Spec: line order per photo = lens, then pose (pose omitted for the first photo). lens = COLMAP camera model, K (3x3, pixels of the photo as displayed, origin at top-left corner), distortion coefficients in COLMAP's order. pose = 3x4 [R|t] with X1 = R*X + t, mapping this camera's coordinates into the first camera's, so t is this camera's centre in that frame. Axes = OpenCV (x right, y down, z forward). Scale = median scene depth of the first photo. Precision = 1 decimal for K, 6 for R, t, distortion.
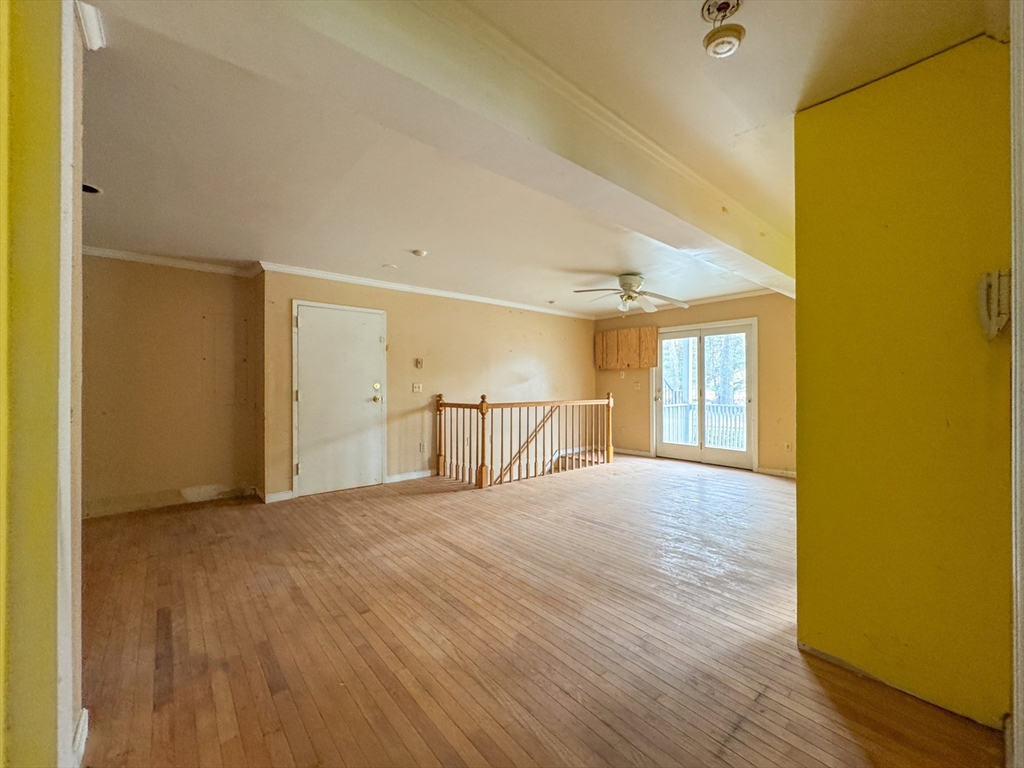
lens RADIAL K [[401.2, 0, 515.1], [0, 401.2, 384.0], [0, 0, 1]] dist [0.000018, -0.000025]
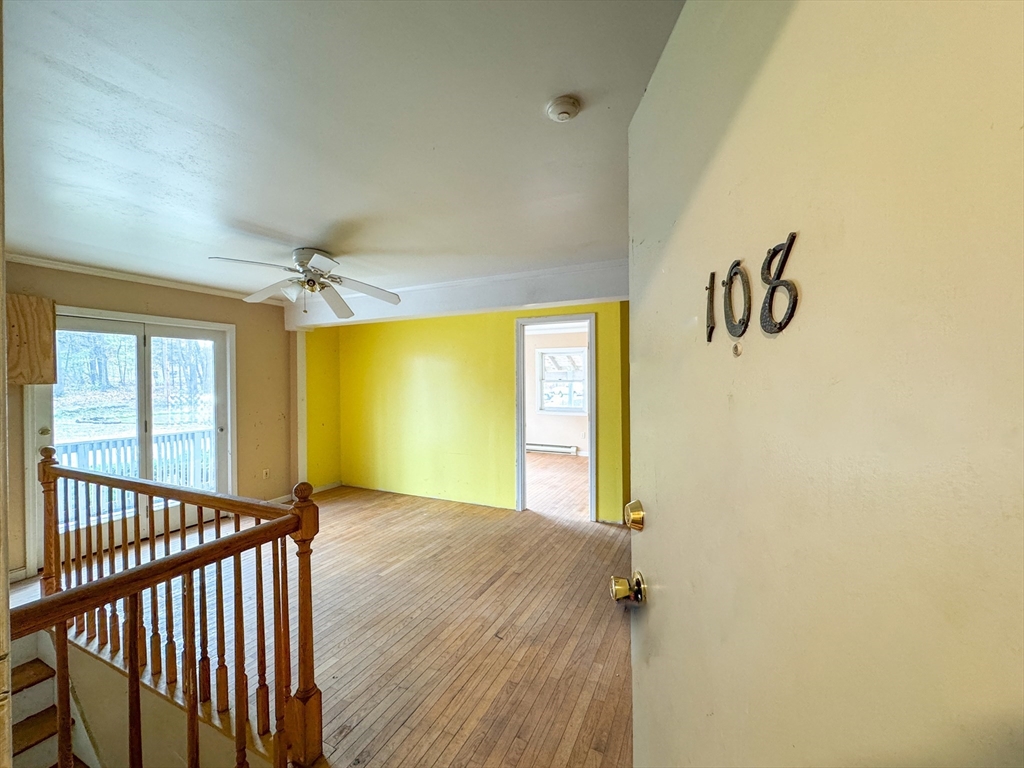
lens RADIAL K [[426.5, 0, 504.2], [0, 426.5, 380.8], [0, 0, 1]] dist [-0.005904, -0.000336]
pose [[-0.390121, 0.003496, 0.920757, -0.403771], [0.010777, 0.999942, 0.000769, -0.048811], [-0.920700, 0.010223, -0.390136, 0.837495]]
